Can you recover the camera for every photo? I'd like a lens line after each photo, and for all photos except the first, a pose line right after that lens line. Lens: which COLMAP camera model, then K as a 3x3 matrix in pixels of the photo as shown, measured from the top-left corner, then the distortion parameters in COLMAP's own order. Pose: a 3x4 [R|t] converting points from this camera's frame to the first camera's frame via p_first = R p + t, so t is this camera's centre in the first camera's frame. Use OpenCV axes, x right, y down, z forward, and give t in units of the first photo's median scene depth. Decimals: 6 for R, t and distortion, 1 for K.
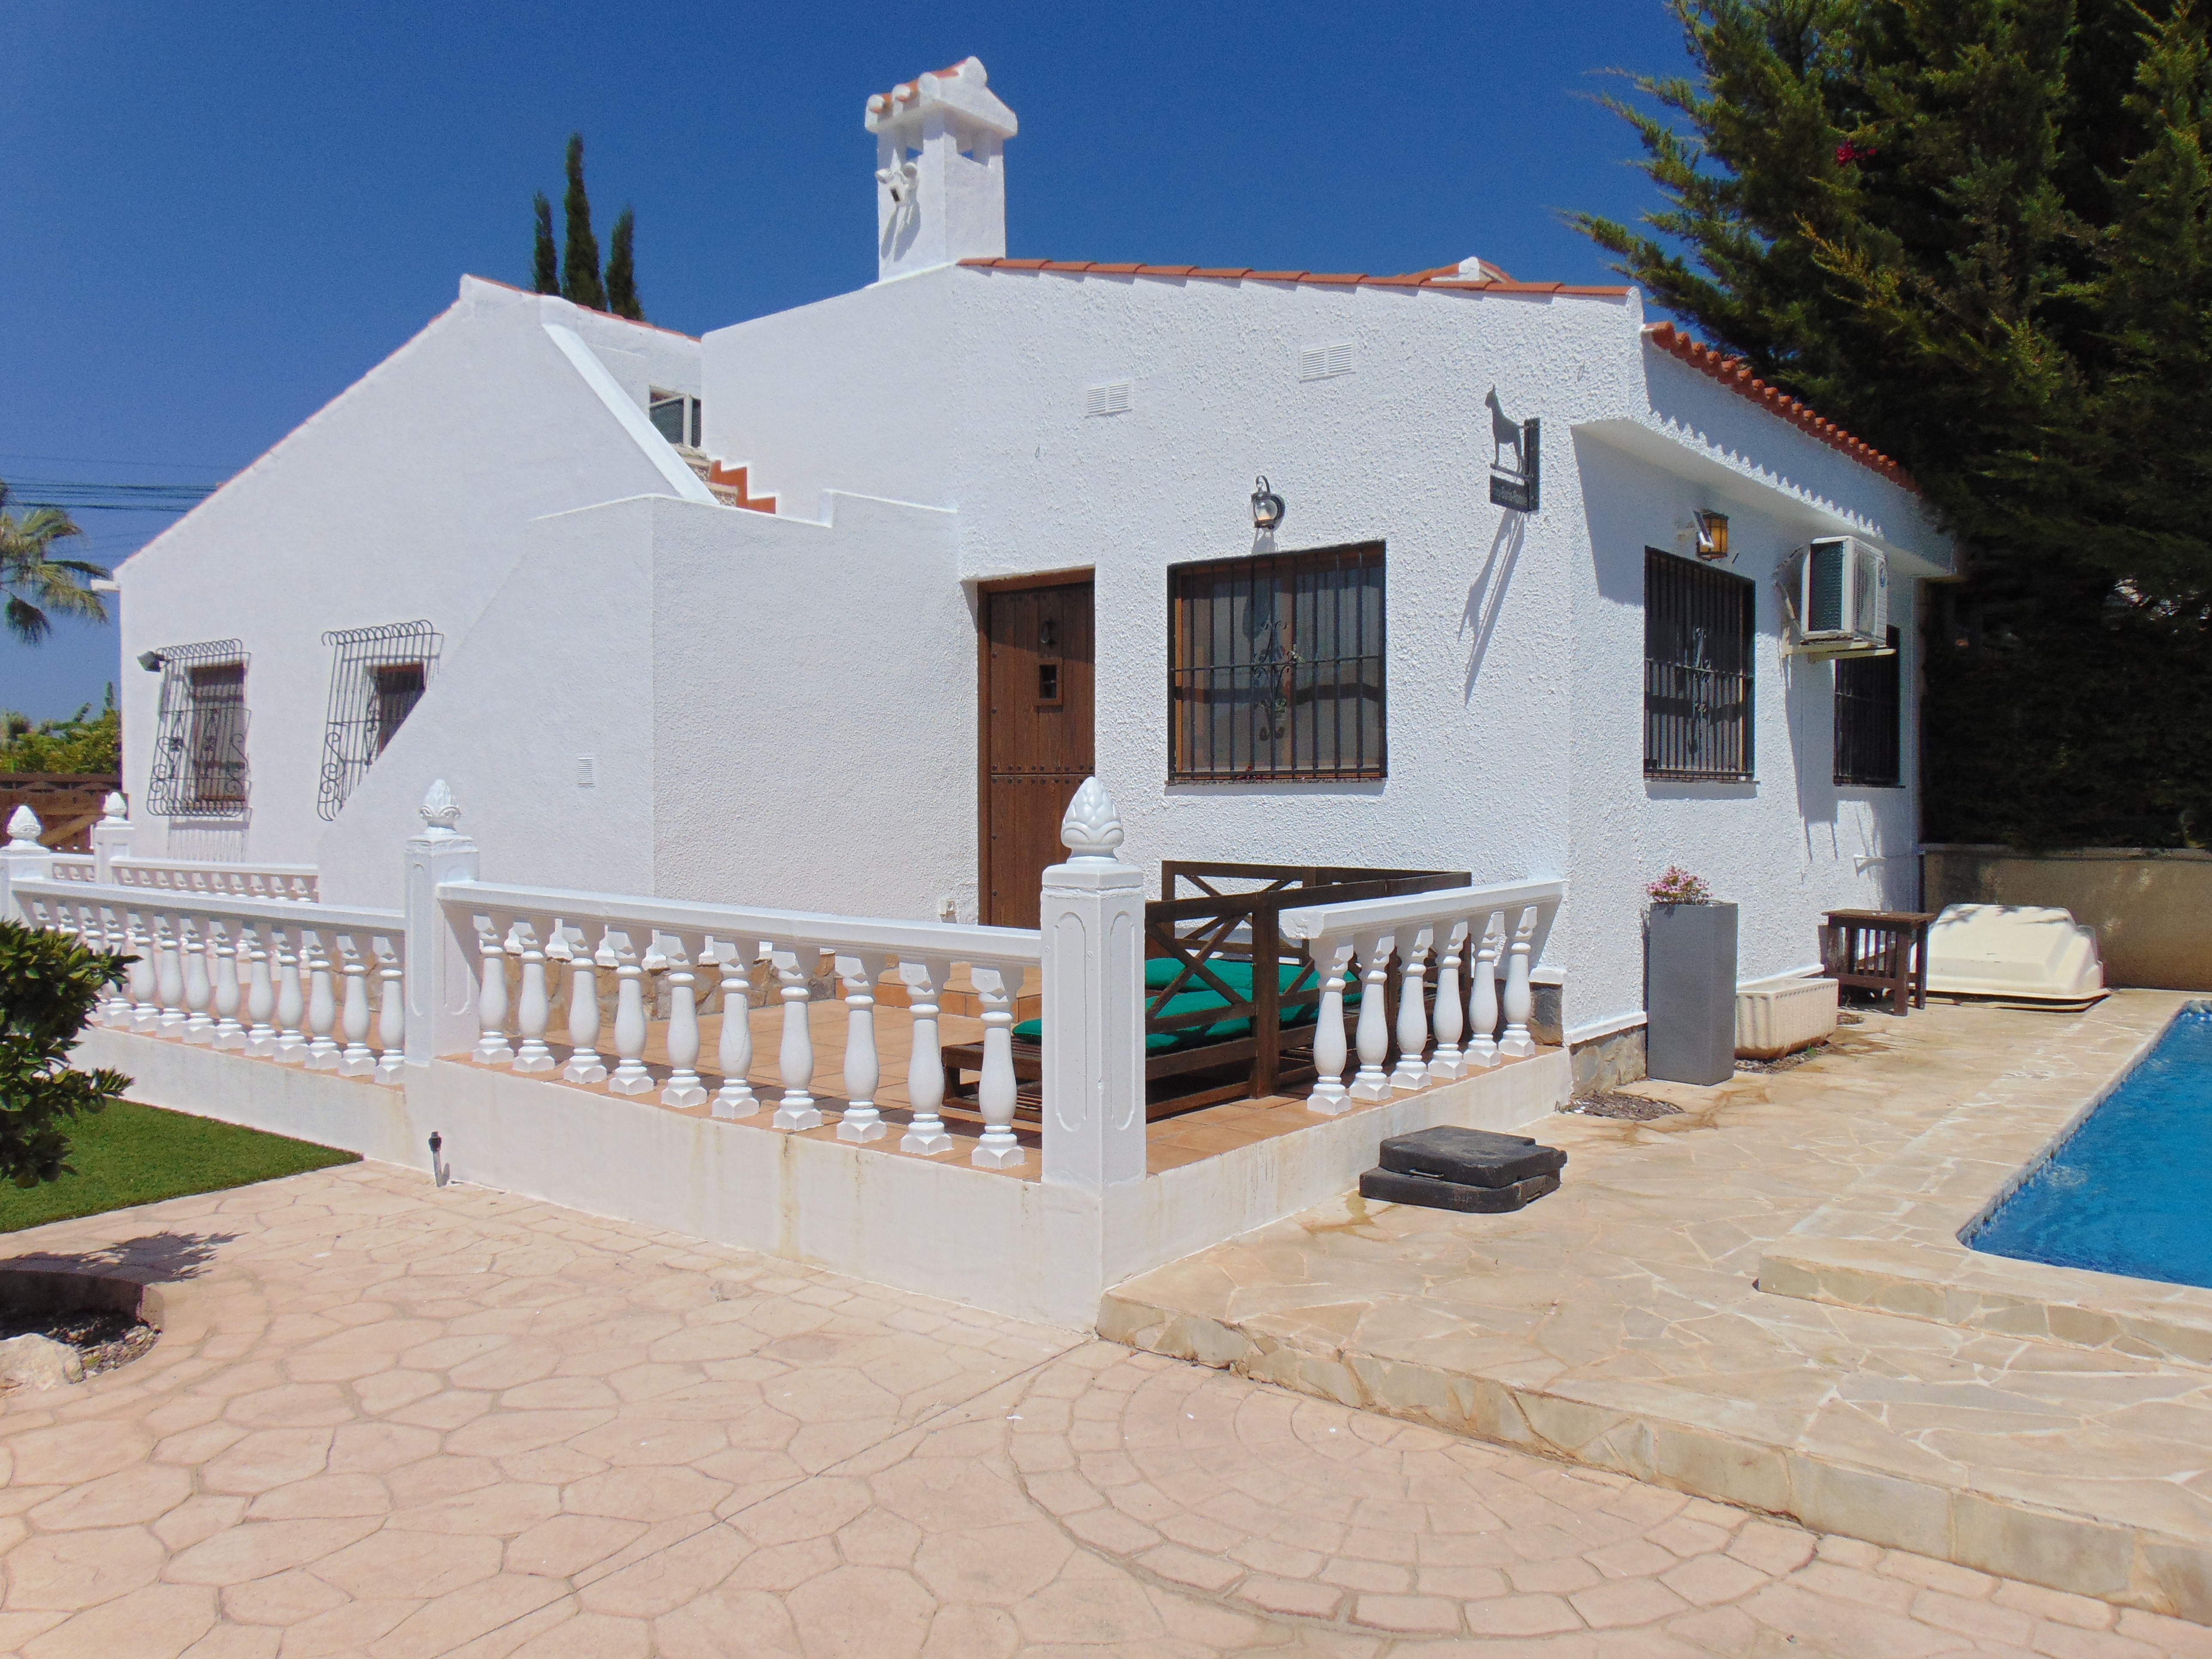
lens RADIAL K [[1670.1, 0, 1091.7], [0, 1670.1, 834.5], [0, 0, 1]] dist [-0.020287, 0.053901]
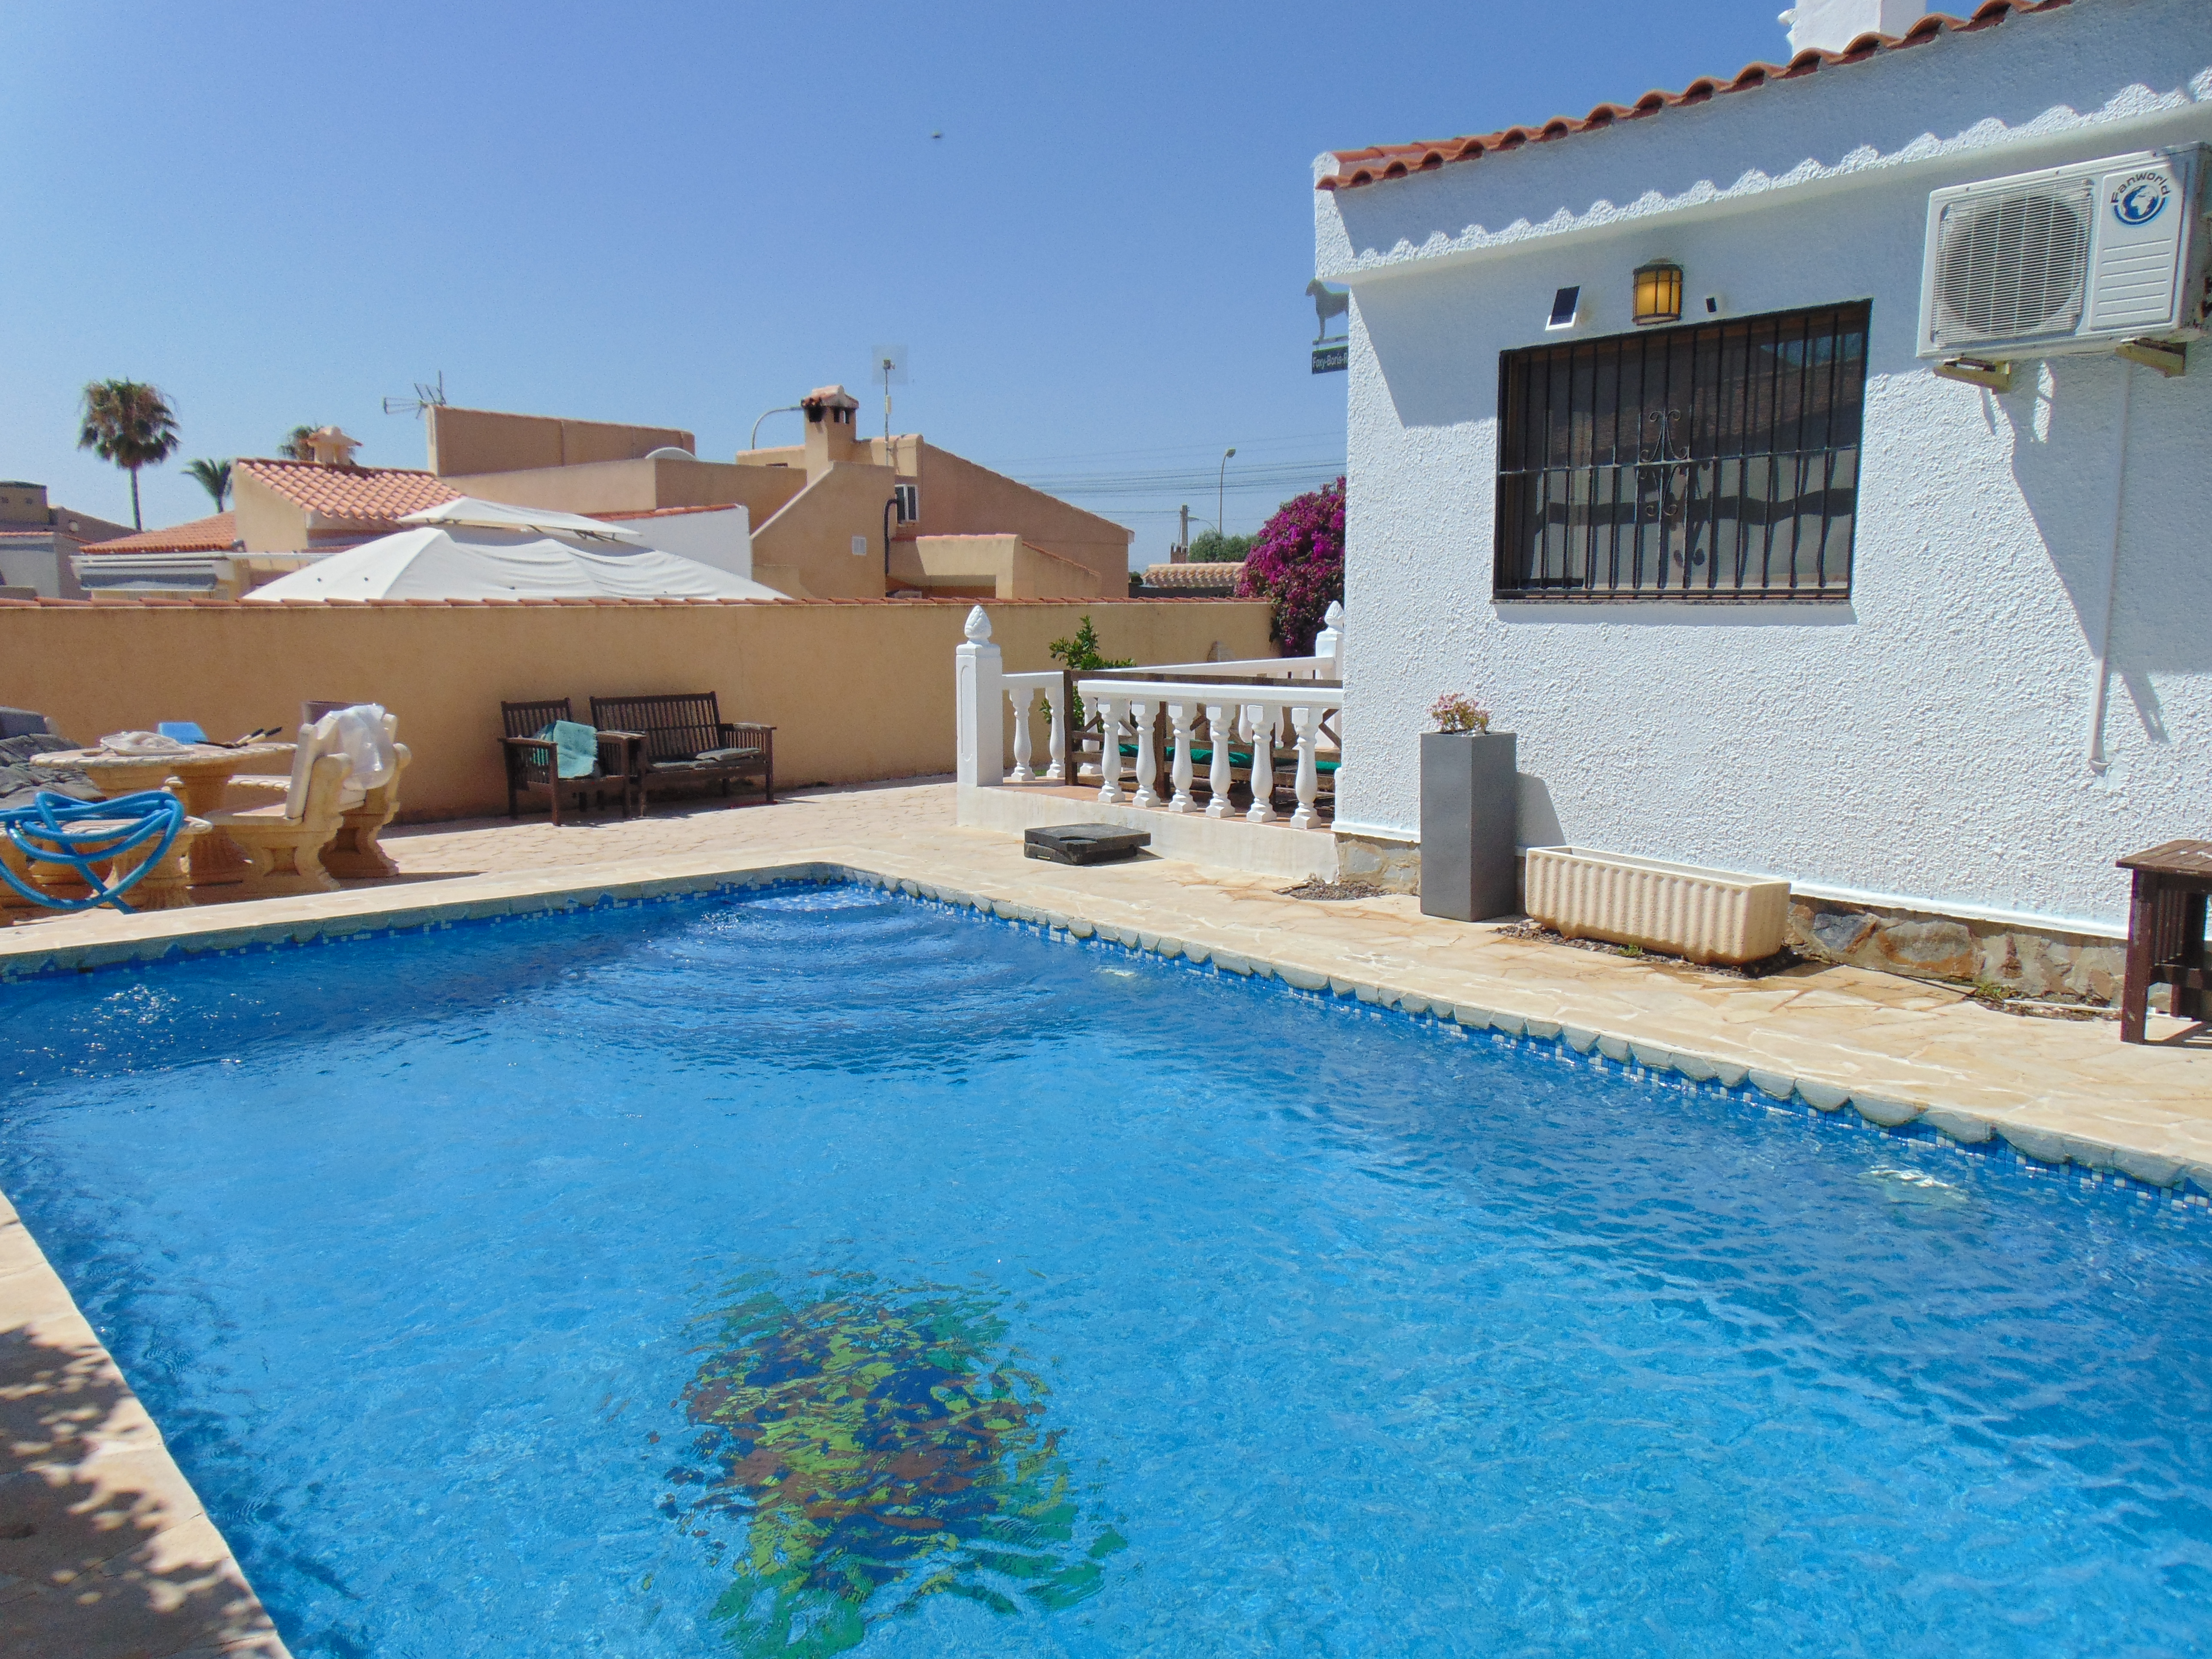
lens RADIAL K [[1670.1, 0, 1092.4], [0, 1670.1, 837.1], [0, 0, 1]] dist [-0.020287, 0.053901]
pose [[-0.201289, 0.139886, -0.969492, 1.367839], [-0.017679, 0.989070, 0.146381, -0.036359], [0.979372, 0.046604, -0.196616, 0.999391]]
